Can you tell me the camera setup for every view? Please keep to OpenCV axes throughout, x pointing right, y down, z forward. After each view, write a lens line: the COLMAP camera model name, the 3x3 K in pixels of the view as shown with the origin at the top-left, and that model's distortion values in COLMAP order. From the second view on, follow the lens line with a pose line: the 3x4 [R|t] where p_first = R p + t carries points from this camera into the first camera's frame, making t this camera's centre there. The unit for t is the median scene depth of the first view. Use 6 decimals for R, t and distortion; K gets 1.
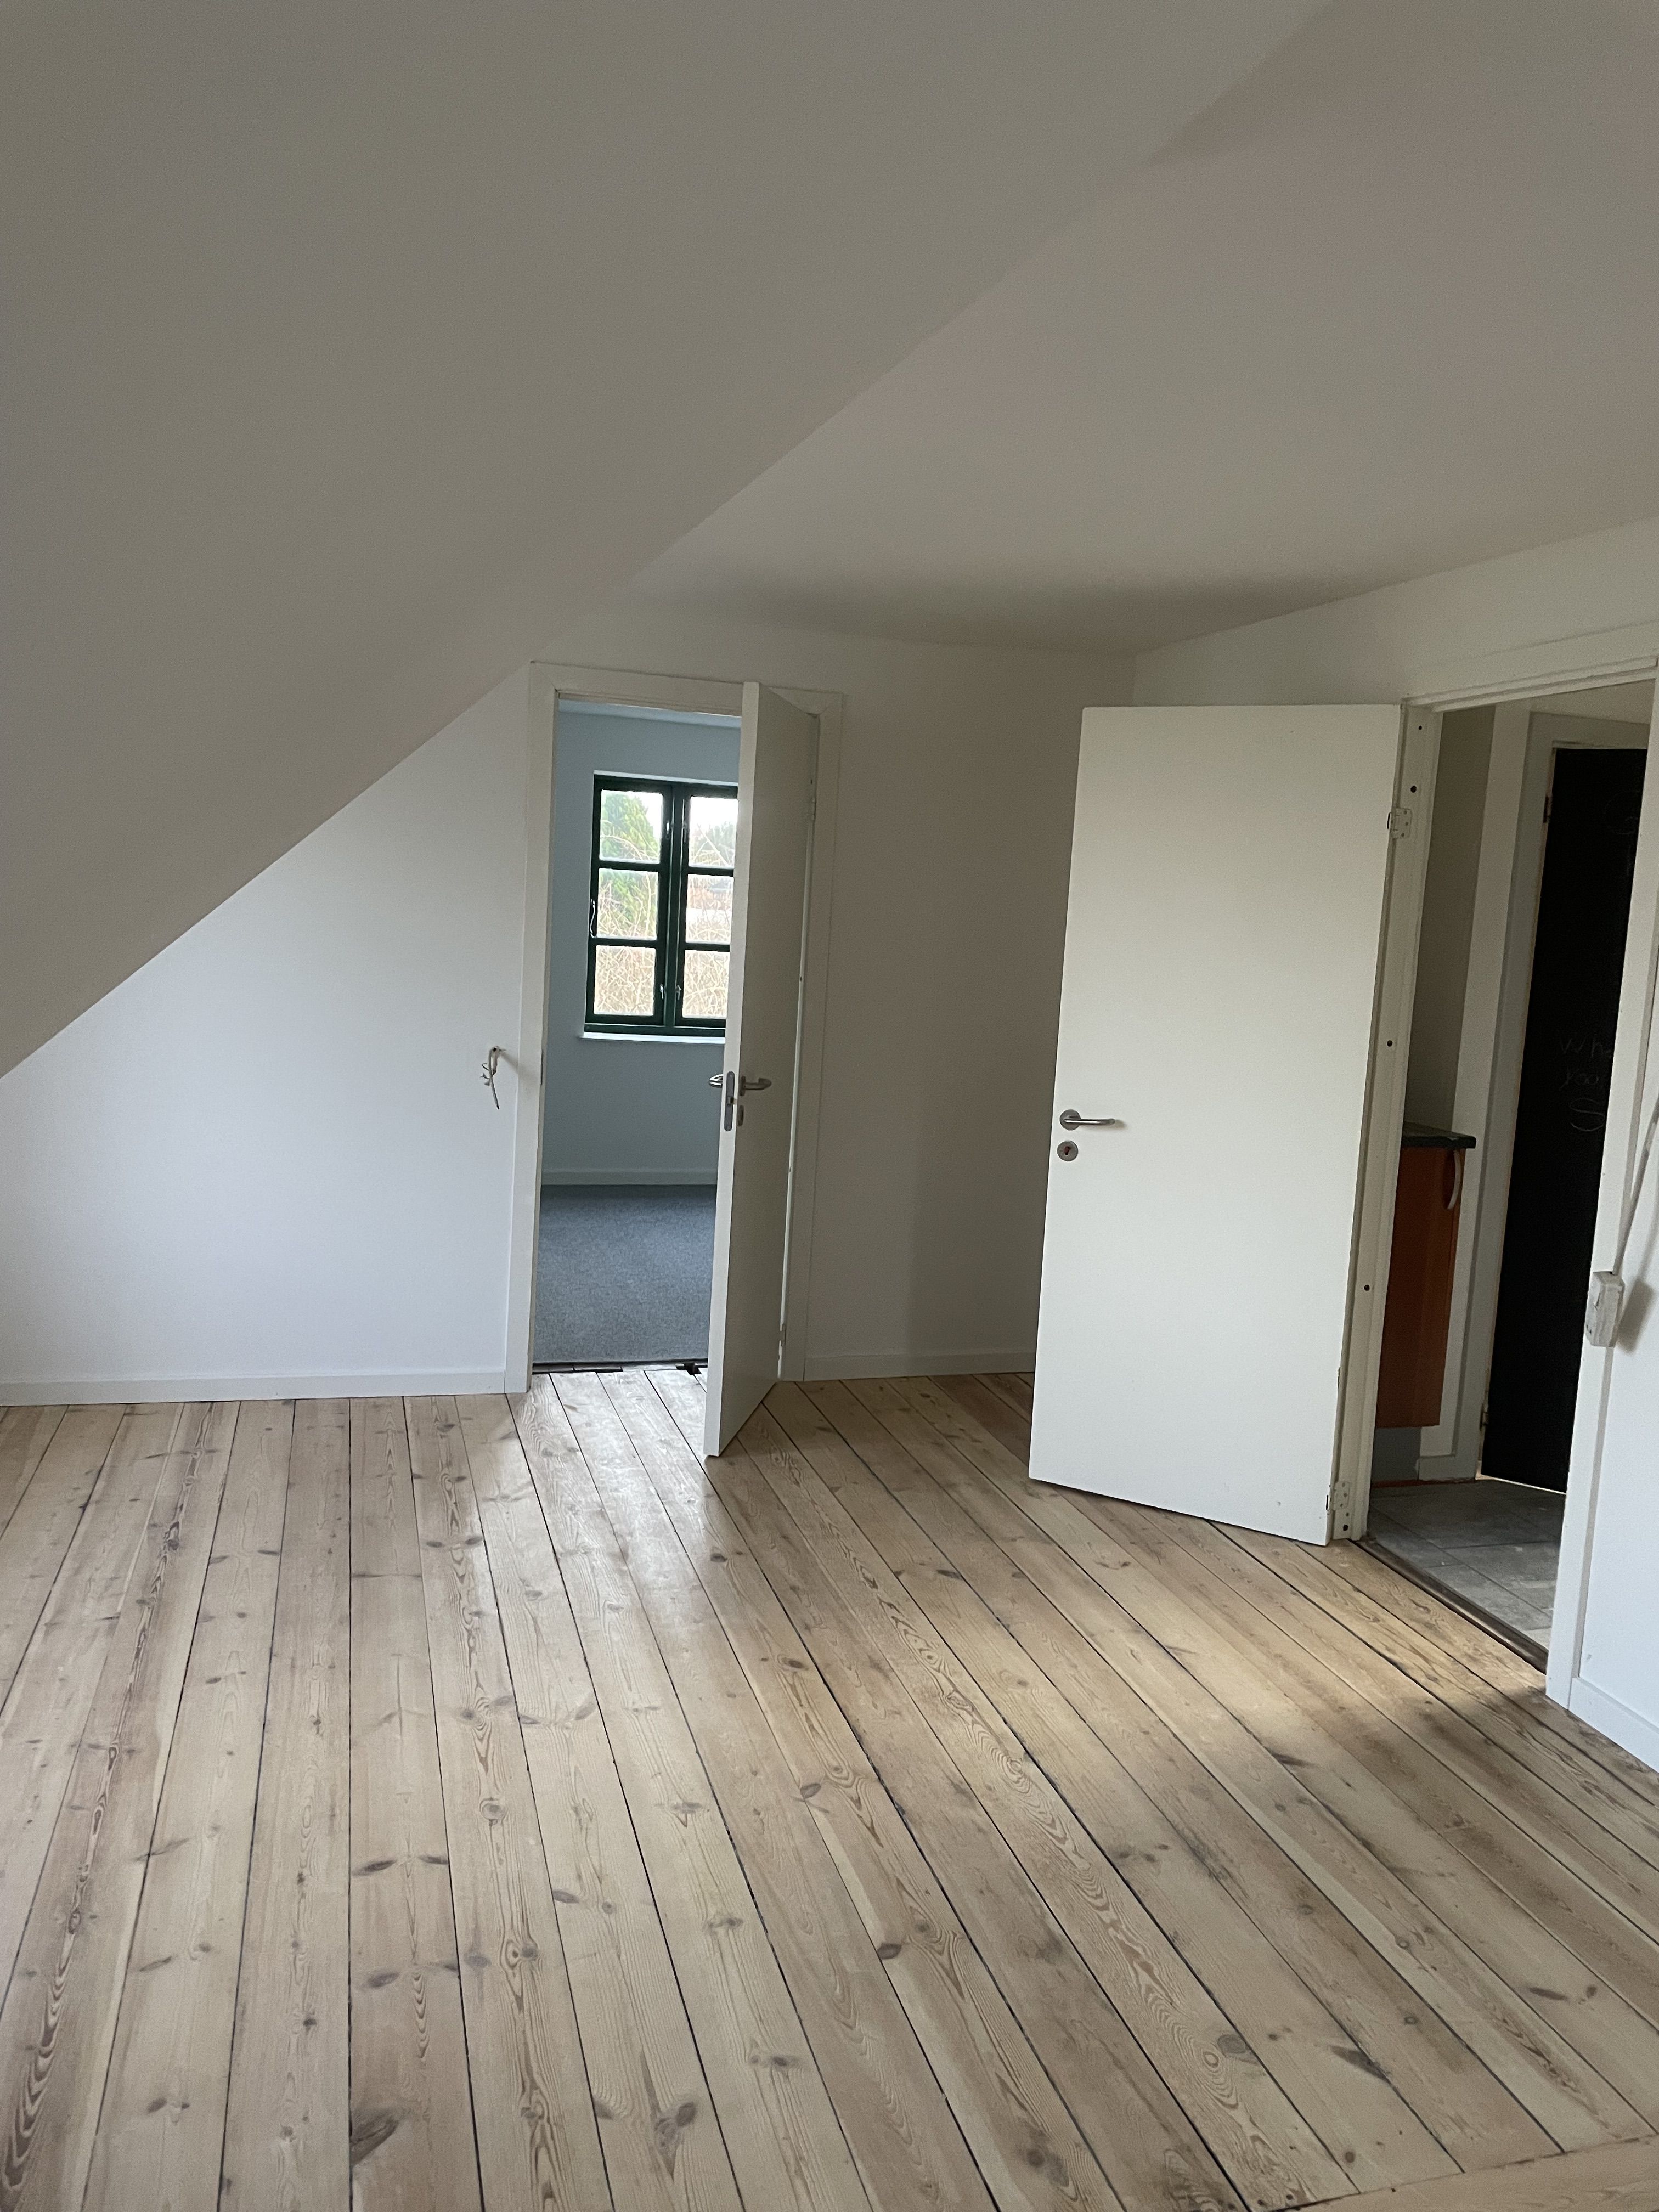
lens RADIAL K [[1660.3, 0, 829.5], [0, 1660.3, 1106.0], [0, 0, 1]] dist [0.082338, -0.129079]
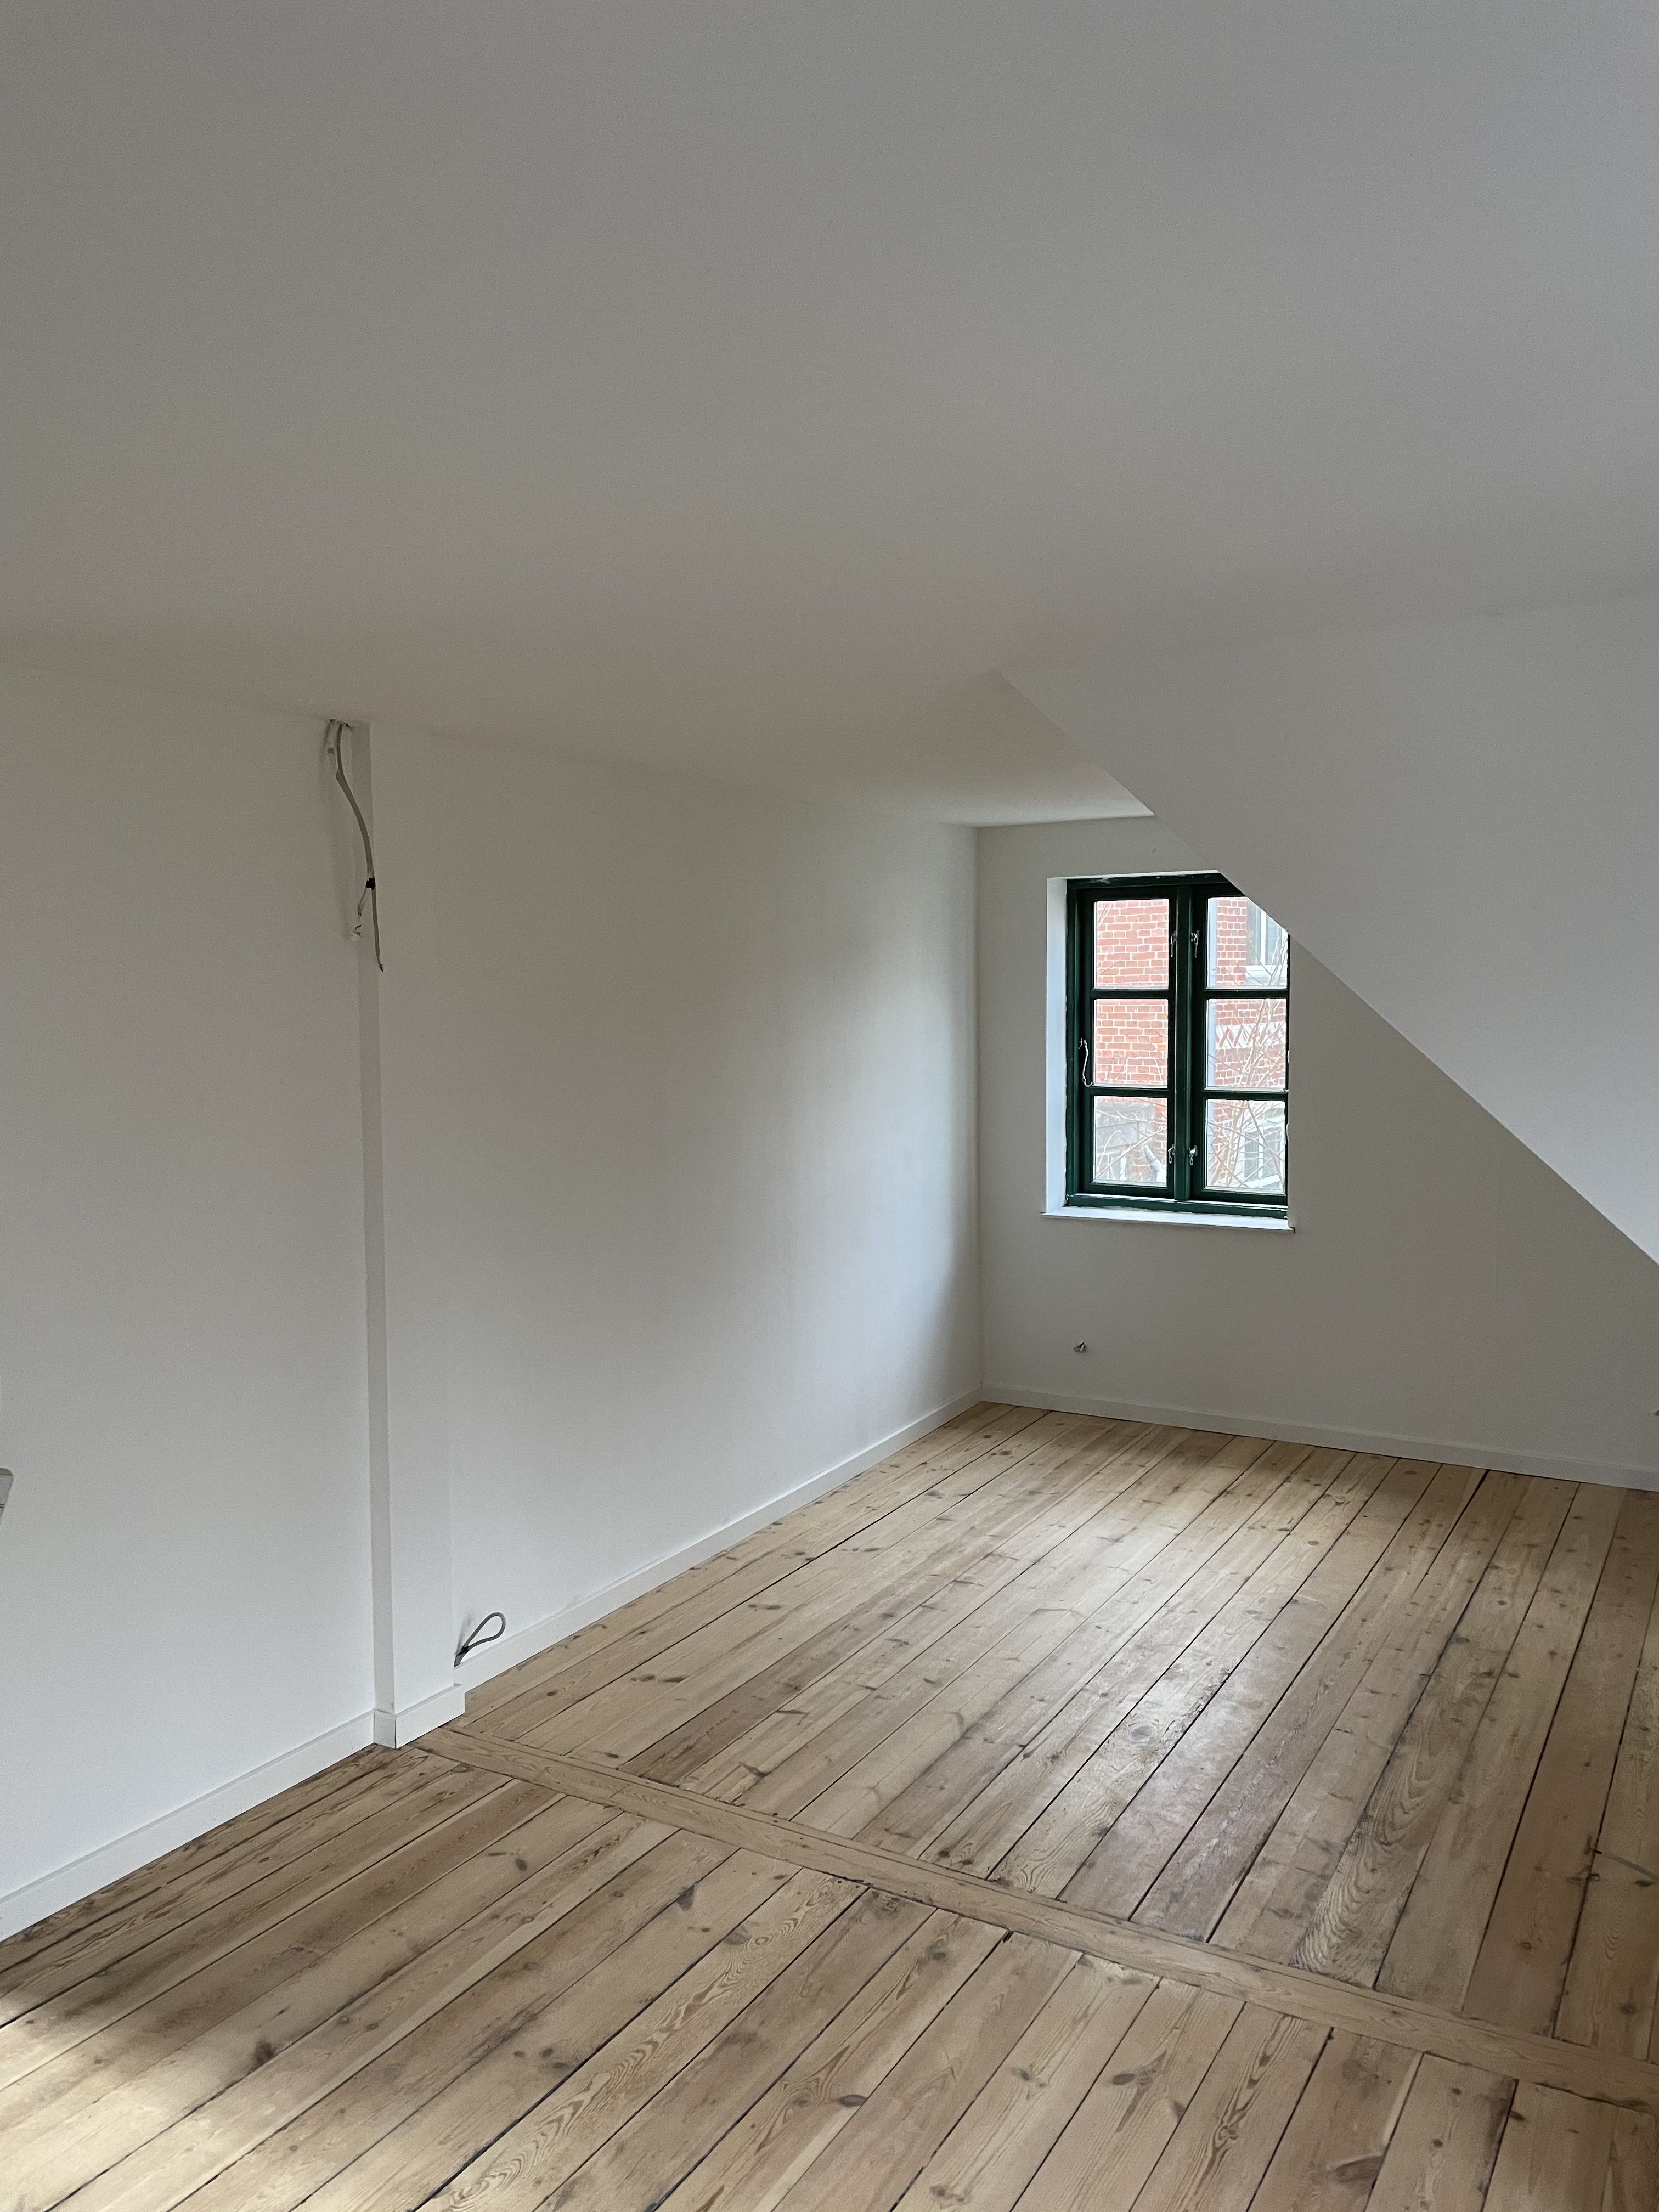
lens RADIAL K [[1660.3, 0, 829.5], [0, 1660.3, 1106.0], [0, 0, 1]] dist [0.082338, -0.129079]
pose [[-0.699933, -0.105938, 0.706308, -0.480165], [0.055215, 0.977952, 0.201397, -0.249884], [-0.712071, 0.179963, -0.678652, 1.206917]]
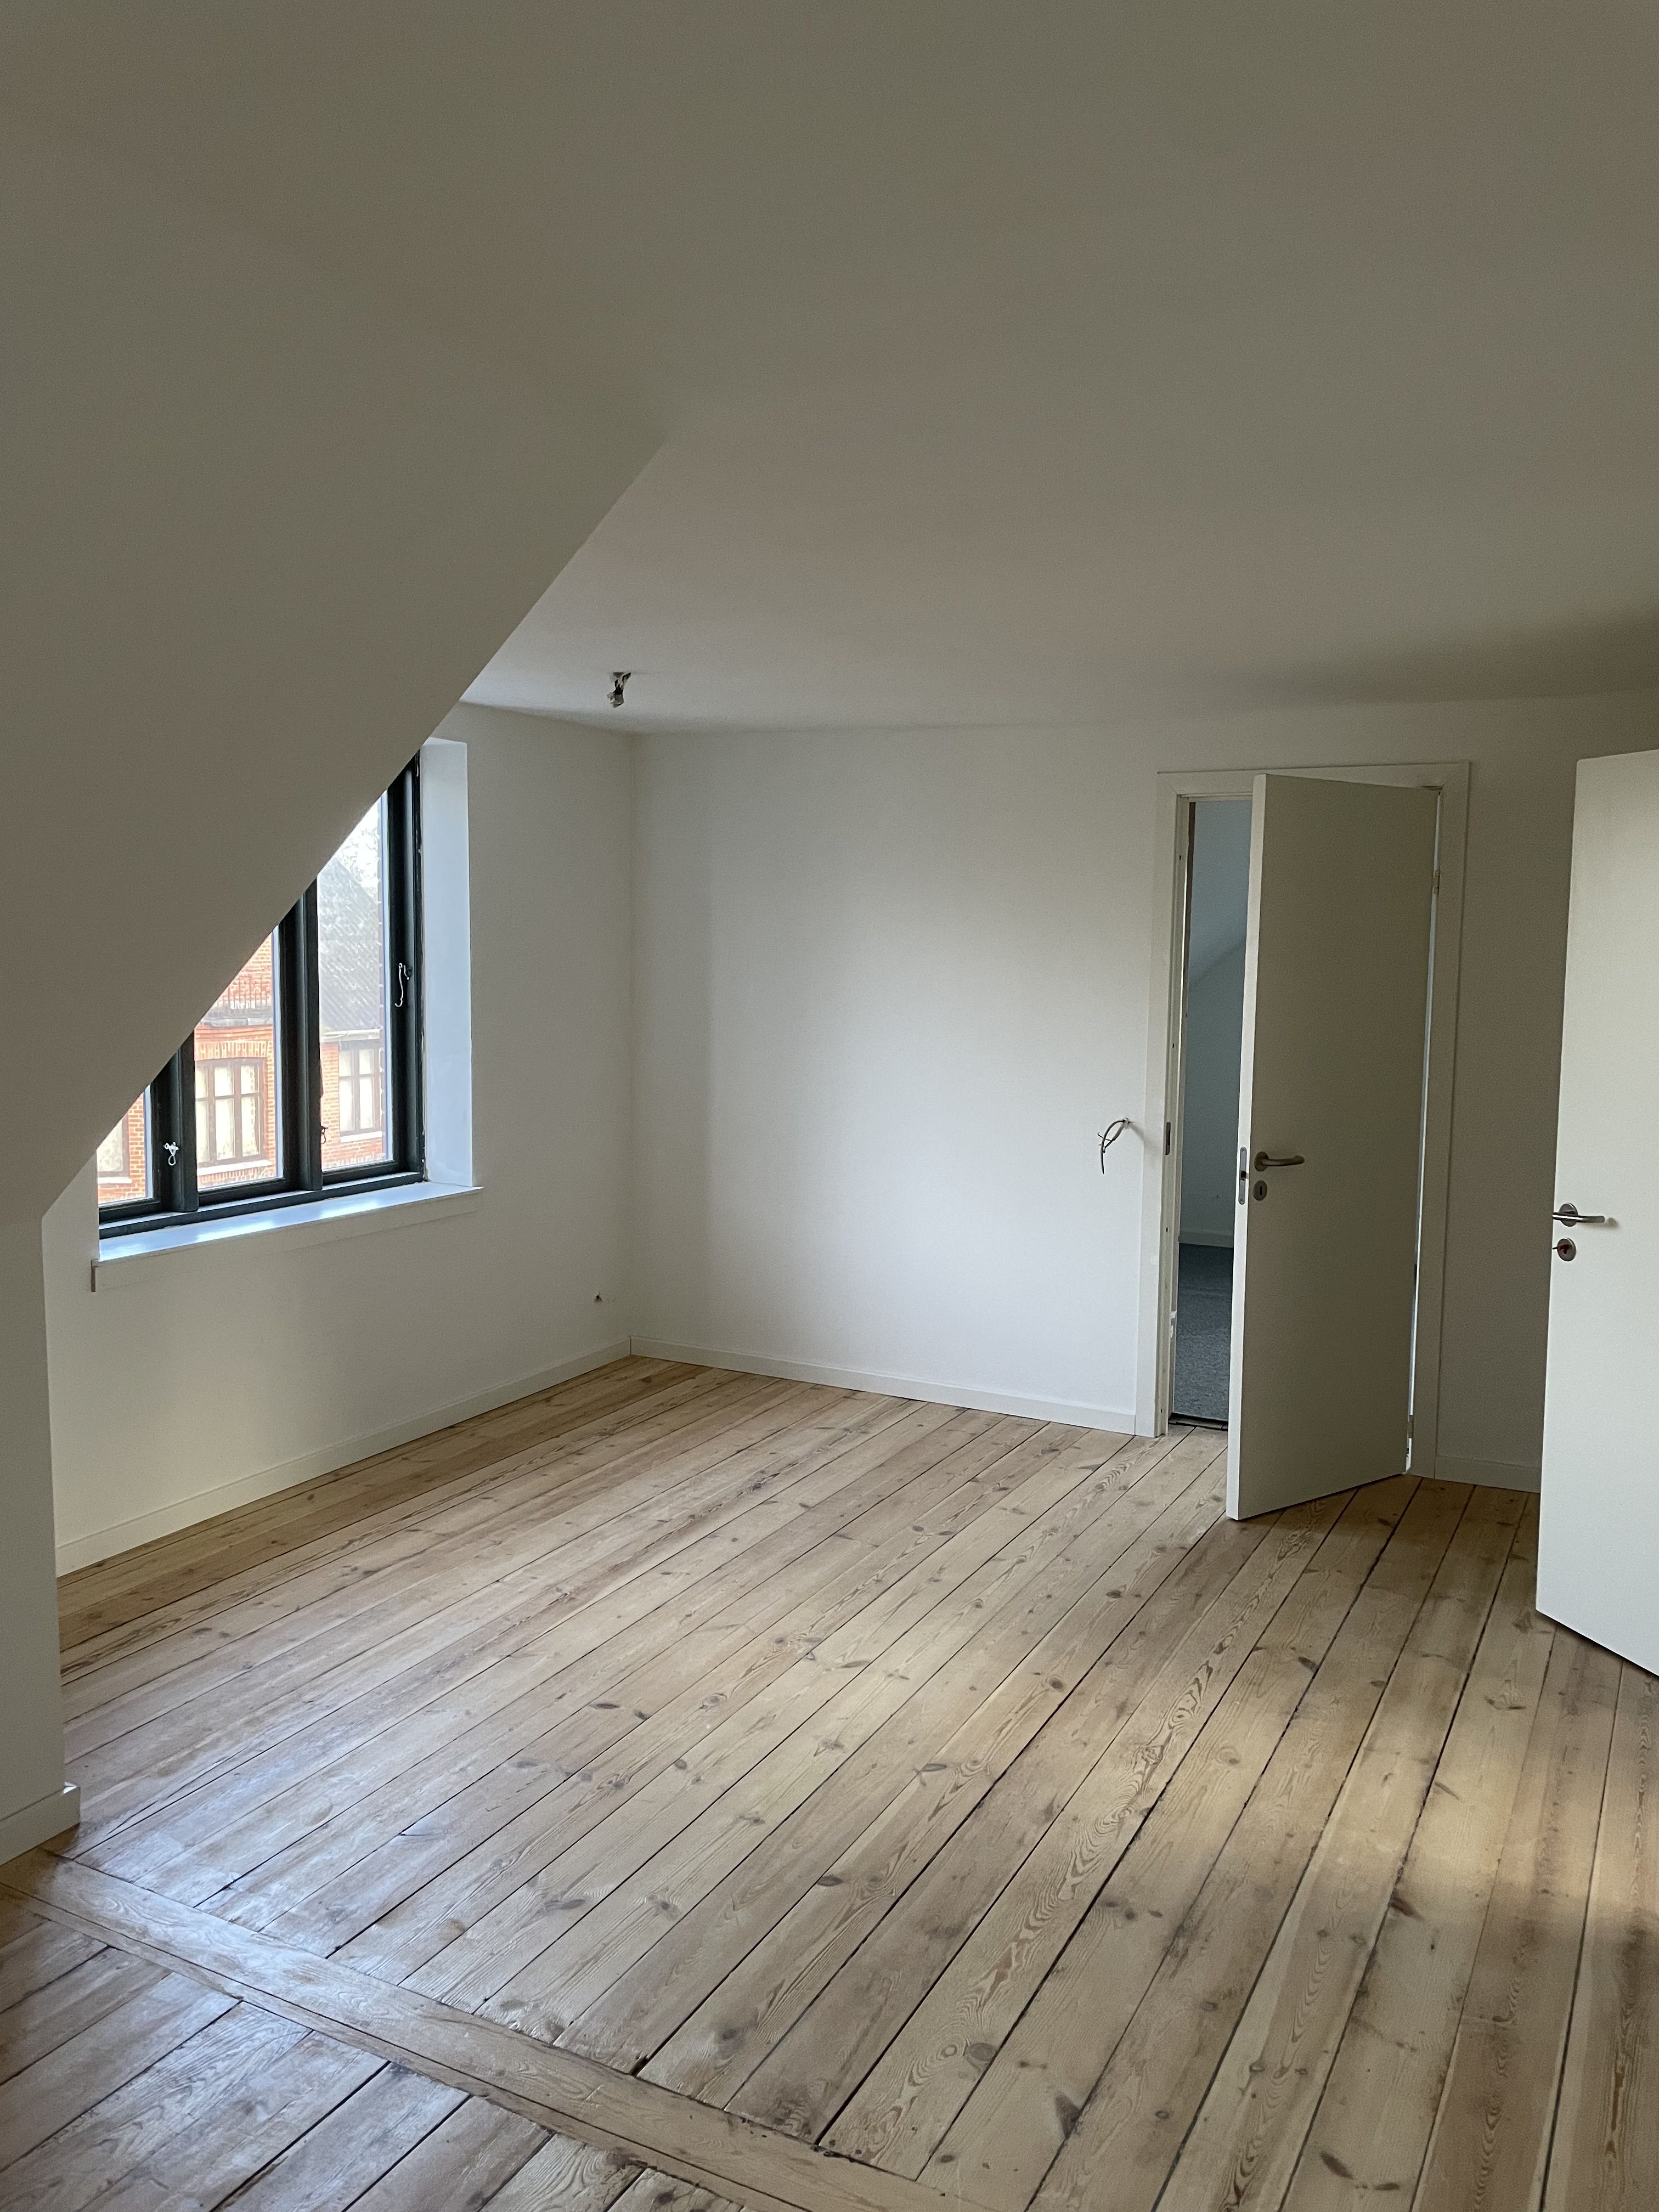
lens RADIAL K [[1660.3, 0, 829.5], [0, 1660.3, 1106.0], [0, 0, 1]] dist [0.082338, -0.129079]
pose [[0.726719, 0.022287, -0.686573, 0.619972], [-0.053174, 0.998300, -0.023876, -0.010020], [0.684873, 0.053859, 0.726669, 0.083001]]
